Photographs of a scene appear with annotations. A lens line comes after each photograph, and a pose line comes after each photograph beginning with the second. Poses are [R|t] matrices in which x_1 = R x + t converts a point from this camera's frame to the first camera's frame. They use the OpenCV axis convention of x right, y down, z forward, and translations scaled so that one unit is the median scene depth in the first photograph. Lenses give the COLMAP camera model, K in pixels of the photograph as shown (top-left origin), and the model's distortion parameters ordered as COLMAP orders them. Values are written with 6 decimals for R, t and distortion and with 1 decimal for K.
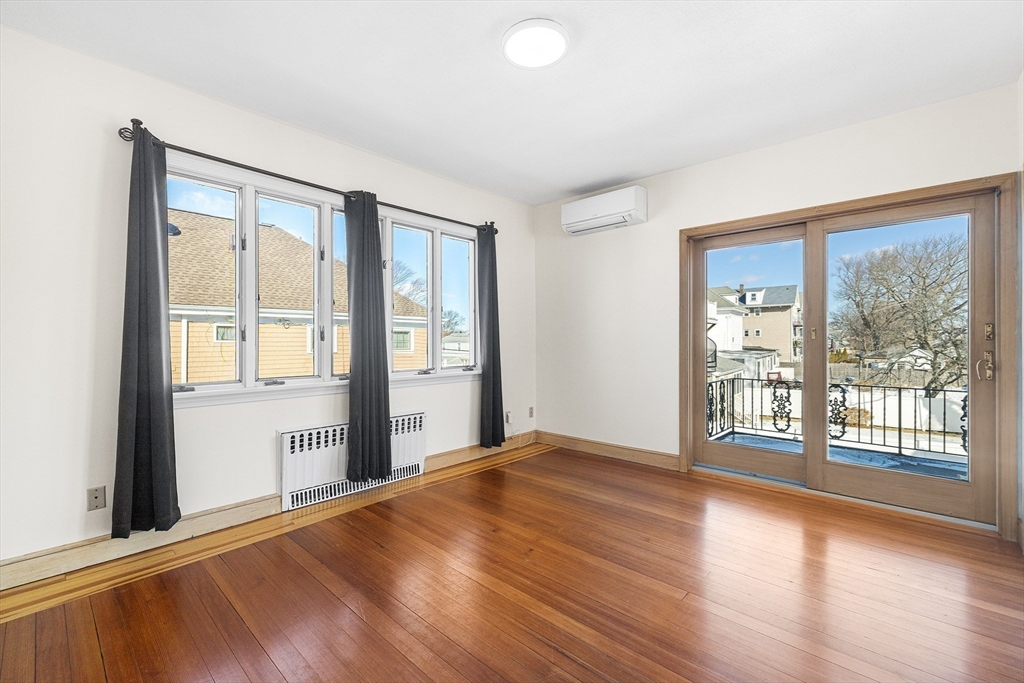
lens RADIAL K [[435.6, 0, 511.6], [0, 435.6, 339.2], [0, 0, 1]] dist [-0.002176, -0.000438]
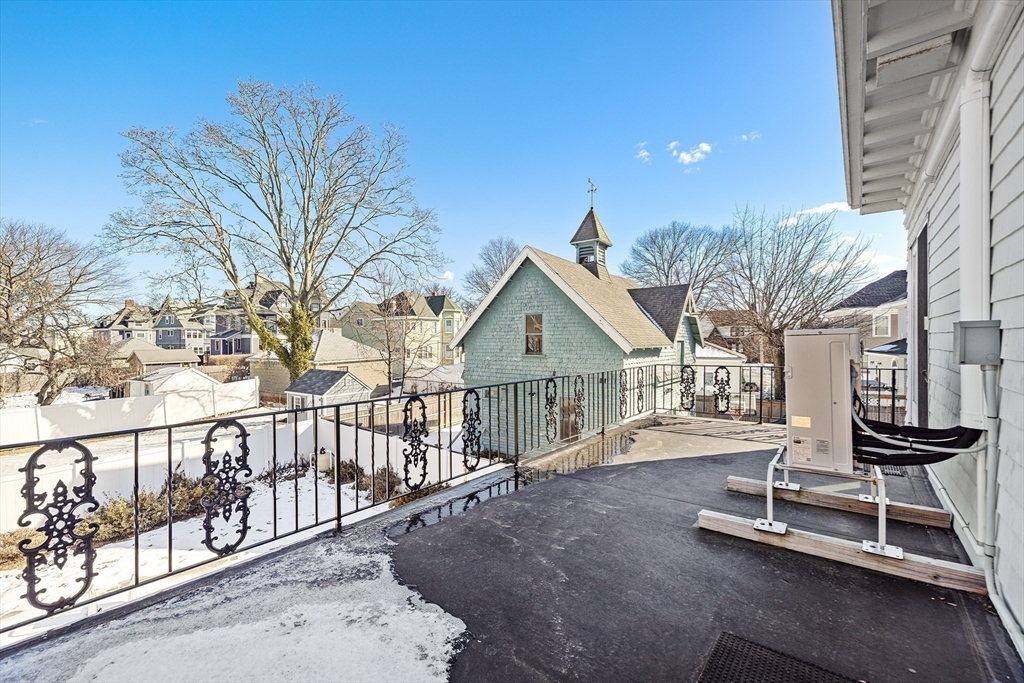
lens RADIAL K [[435.6, 0, 509.8], [0, 435.6, 338.2], [0, 0, 1]] dist [-0.002176, -0.000438]
pose [[-0.059065, -0.003946, 0.998246, 0.294970], [0.004370, 0.999982, 0.004212, 0.023894], [-0.998245, 0.004611, -0.059047, 0.695530]]
